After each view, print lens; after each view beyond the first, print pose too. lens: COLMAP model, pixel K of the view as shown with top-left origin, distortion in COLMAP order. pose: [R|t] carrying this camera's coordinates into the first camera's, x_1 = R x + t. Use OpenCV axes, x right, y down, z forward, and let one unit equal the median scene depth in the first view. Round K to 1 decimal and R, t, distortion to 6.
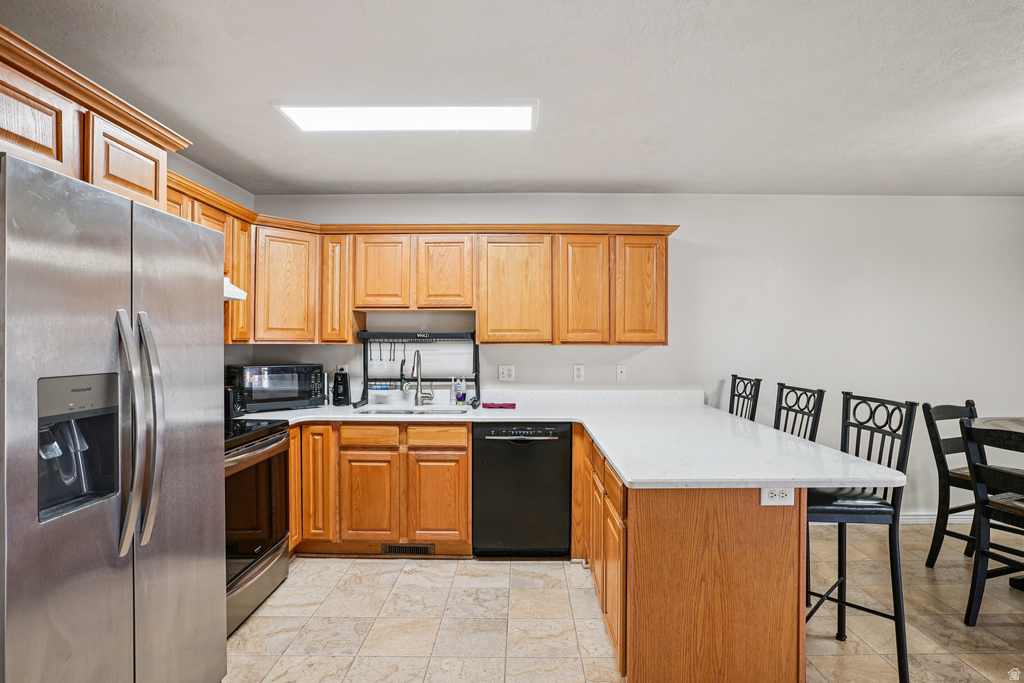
lens RADIAL K [[524.8, 0, 512.0], [0, 524.8, 341.5], [0, 0, 1]] dist [0.001588, 0.001367]
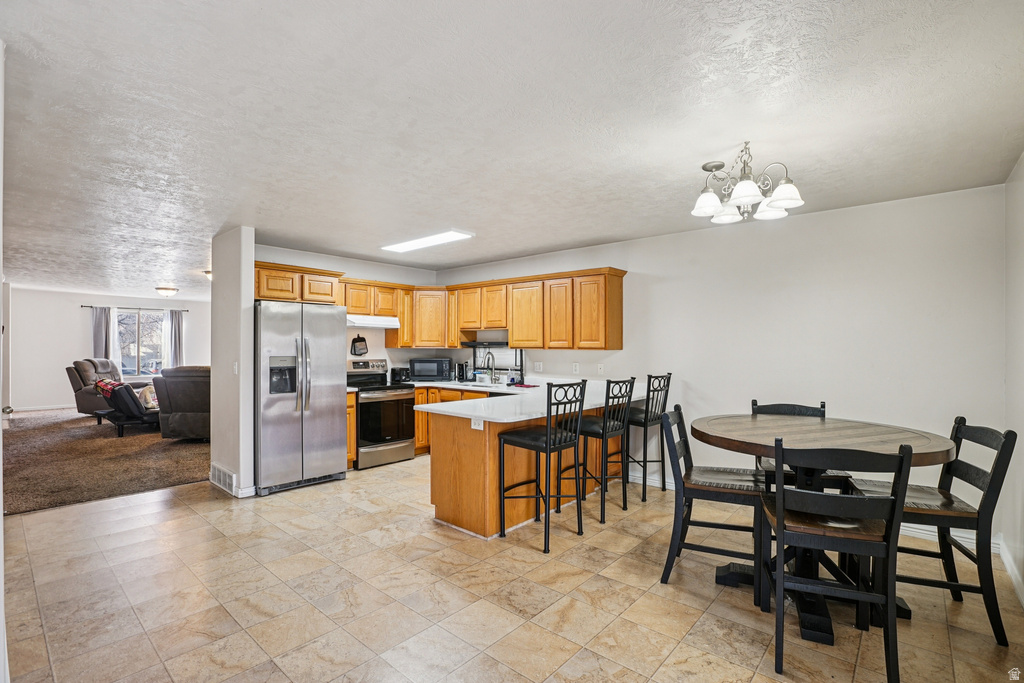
lens RADIAL K [[464.8, 0, 512.0], [0, 464.8, 341.5], [0, 0, 1]] dist [-0.002528, -0.000163]
pose [[0.754405, -0.004598, -0.656393, 0.940771], [-0.002940, 0.999942, -0.010385, -0.002852], [0.656403, 0.009764, 0.754348, -0.136747]]
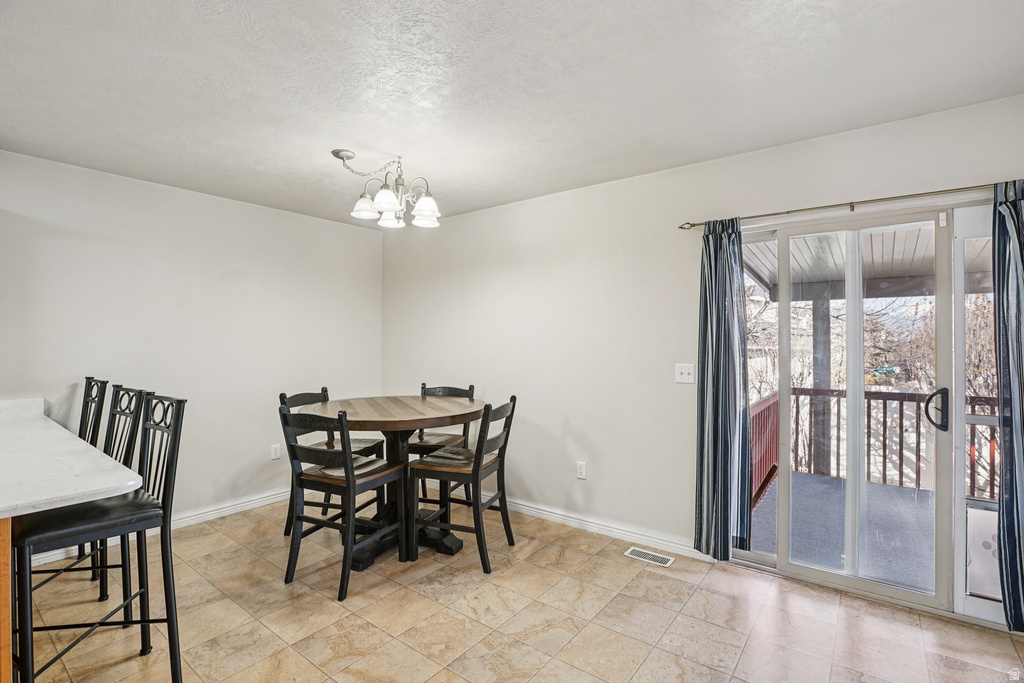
lens RADIAL K [[486.4, 0, 512.0], [0, 486.4, 341.5], [0, 0, 1]] dist [-0.000026, 0.000547]
pose [[0.619101, 0.002254, 0.785308, 0.230443], [-0.006808, 0.999974, 0.002497, -0.001073], [-0.785282, -0.006892, 0.619100, -0.037284]]
